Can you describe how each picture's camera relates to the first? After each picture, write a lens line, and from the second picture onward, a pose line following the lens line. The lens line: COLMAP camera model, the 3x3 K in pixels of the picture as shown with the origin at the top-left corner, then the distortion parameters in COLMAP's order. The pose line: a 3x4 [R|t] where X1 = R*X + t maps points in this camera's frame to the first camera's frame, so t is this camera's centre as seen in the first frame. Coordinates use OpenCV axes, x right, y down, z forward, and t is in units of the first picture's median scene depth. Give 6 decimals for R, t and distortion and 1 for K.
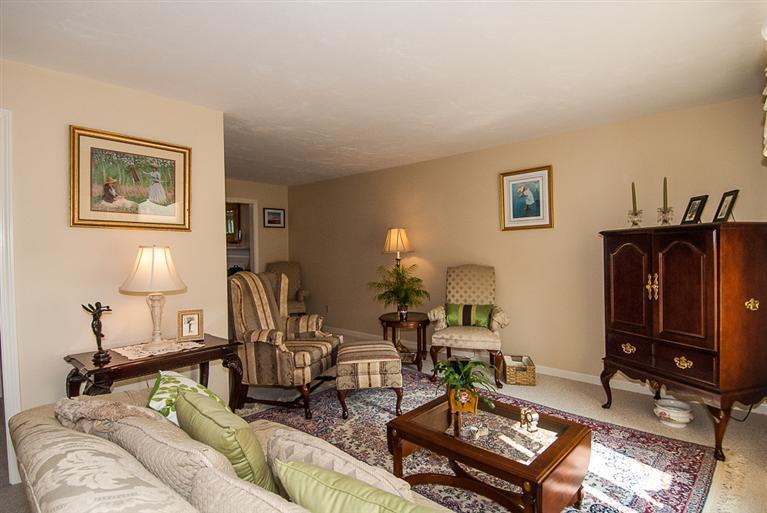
lens RADIAL K [[400.2, 0, 383.5], [0, 400.2, 256.5], [0, 0, 1]] dist [0.052785, -0.055711]
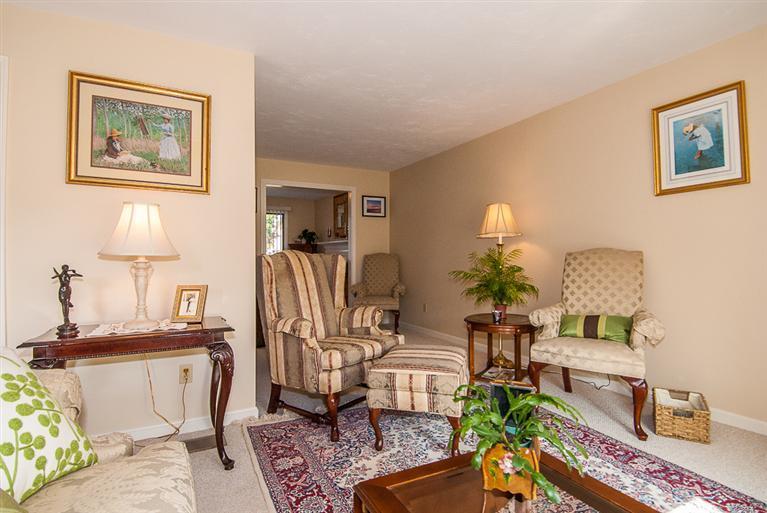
lens RADIAL K [[400.2, 0, 383.5], [0, 400.2, 256.5], [0, 0, 1]] dist [0.052785, -0.055711]
pose [[0.937480, 0.009544, -0.347908, 0.150720], [-0.015730, 0.999764, -0.014963, 0.070026], [0.347683, 0.019500, 0.937409, 0.317679]]
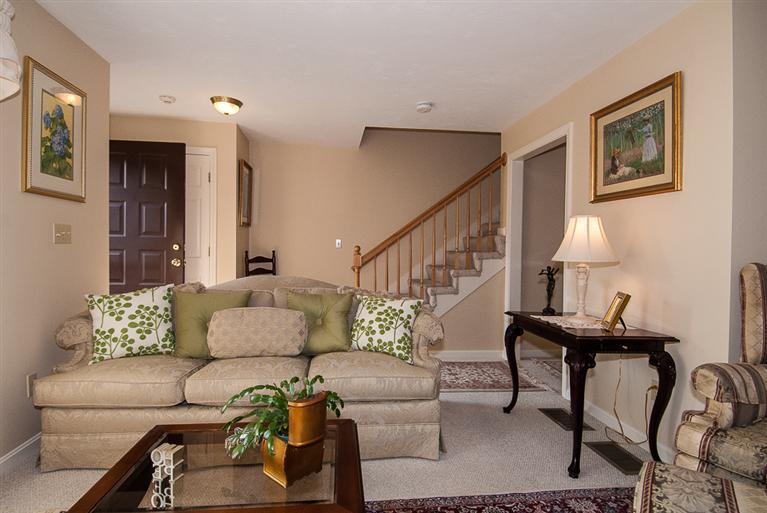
lens RADIAL K [[400.2, 0, 383.5], [0, 400.2, 256.5], [0, 0, 1]] dist [0.052785, -0.055711]
pose [[-0.645510, 0.016982, -0.763563, 0.375695], [-0.018334, 0.999120, 0.037721, 0.034495], [0.763532, 0.038348, -0.644630, 1.006081]]
